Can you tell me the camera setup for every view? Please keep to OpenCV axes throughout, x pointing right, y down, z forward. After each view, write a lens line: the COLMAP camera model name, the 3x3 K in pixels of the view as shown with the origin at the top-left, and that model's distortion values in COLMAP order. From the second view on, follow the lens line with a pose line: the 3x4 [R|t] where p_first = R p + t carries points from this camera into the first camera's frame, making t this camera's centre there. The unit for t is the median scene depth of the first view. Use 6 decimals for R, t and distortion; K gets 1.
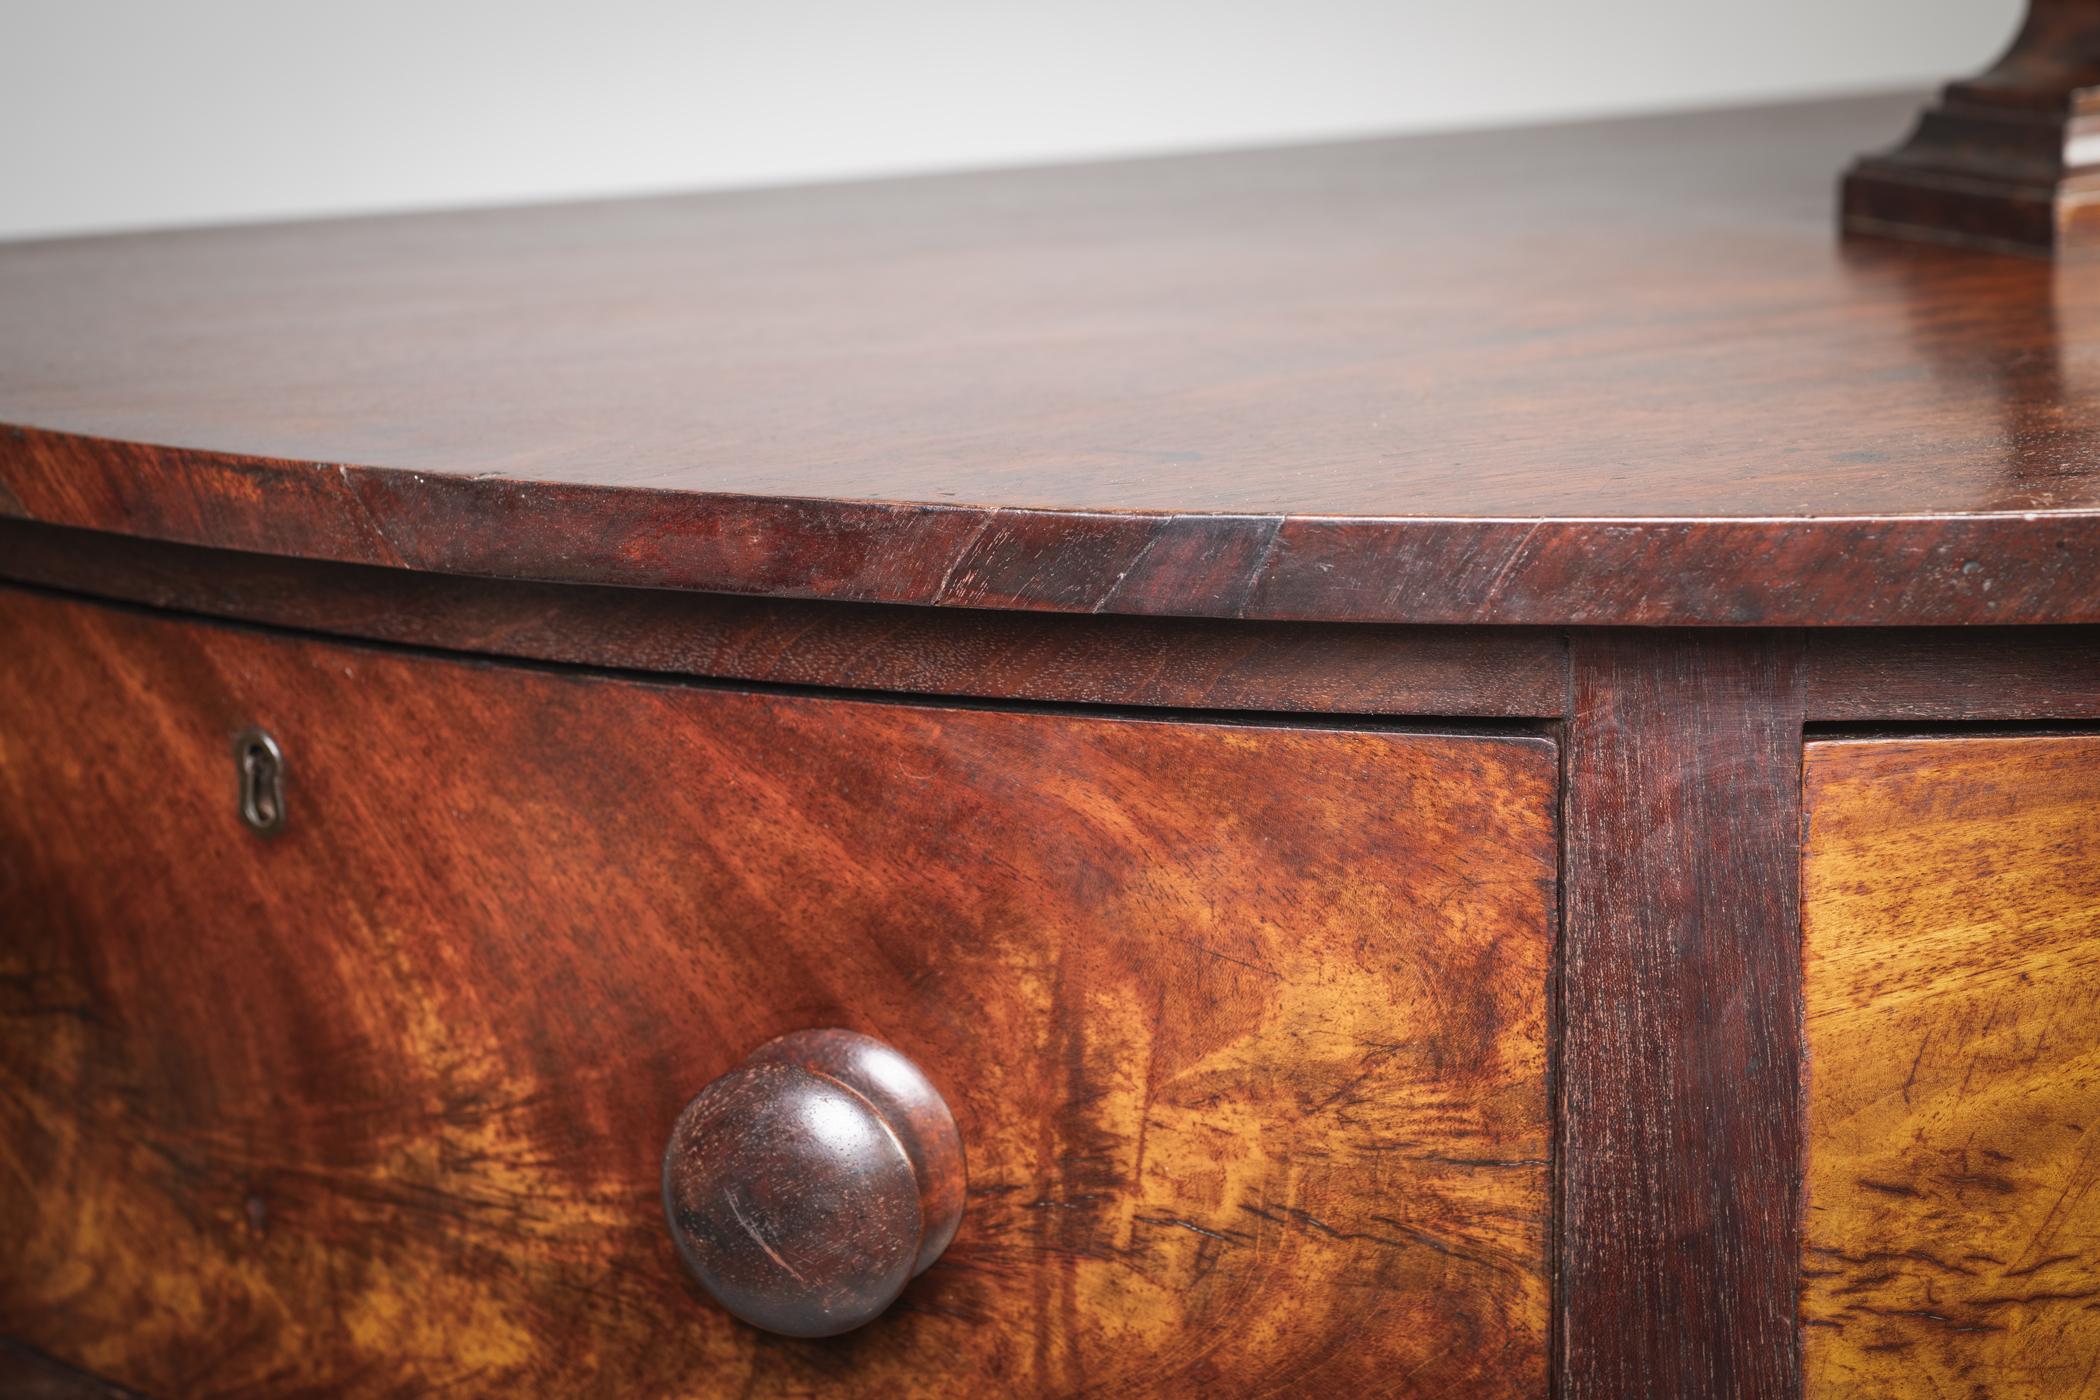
lens RADIAL K [[3688.4, 0, 1050.0], [0, 3688.4, 700.0], [0, 0, 1]] dist [0.019281, 0.146927]
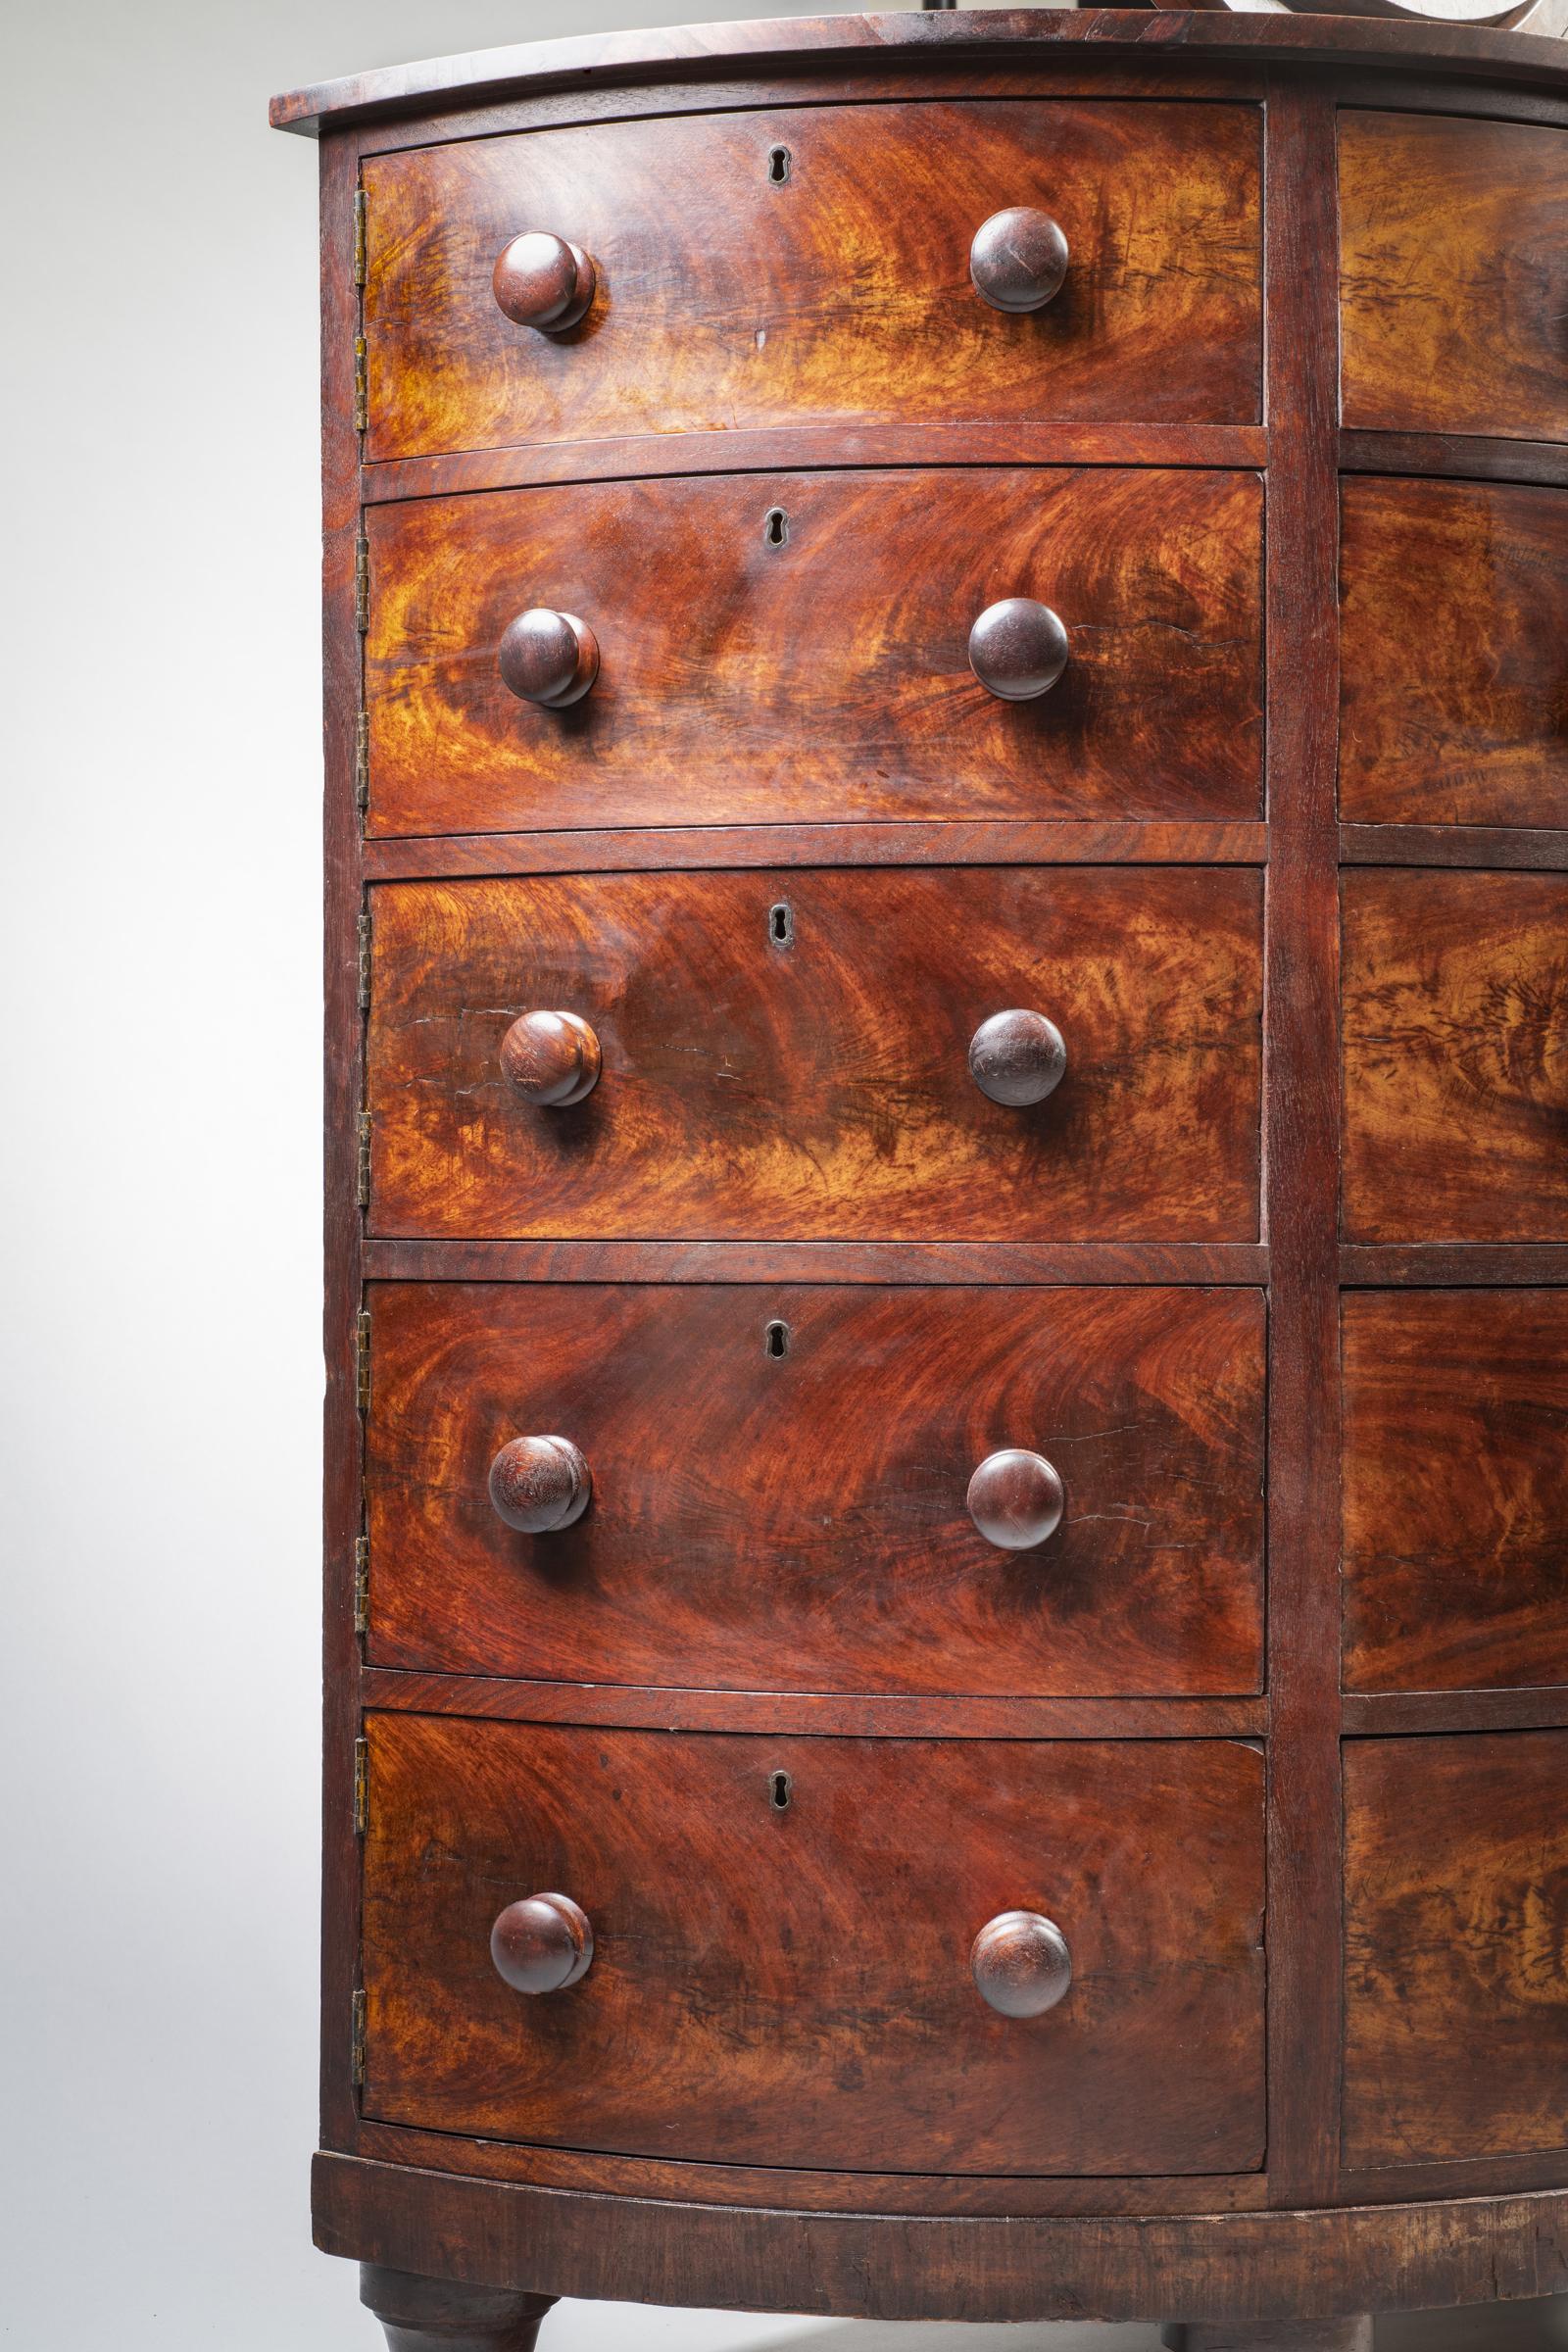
lens RADIAL K [[4131.0, 0, 784.0], [0, 4131.0, 1176.0], [0, 0, 1]] dist [0.019281, 0.146927]
pose [[0.941565, 0.023309, 0.336023, -1.350429], [0.061731, 0.968765, -0.240175, 1.641090], [-0.331125, 0.246883, 0.910717, -1.783213]]
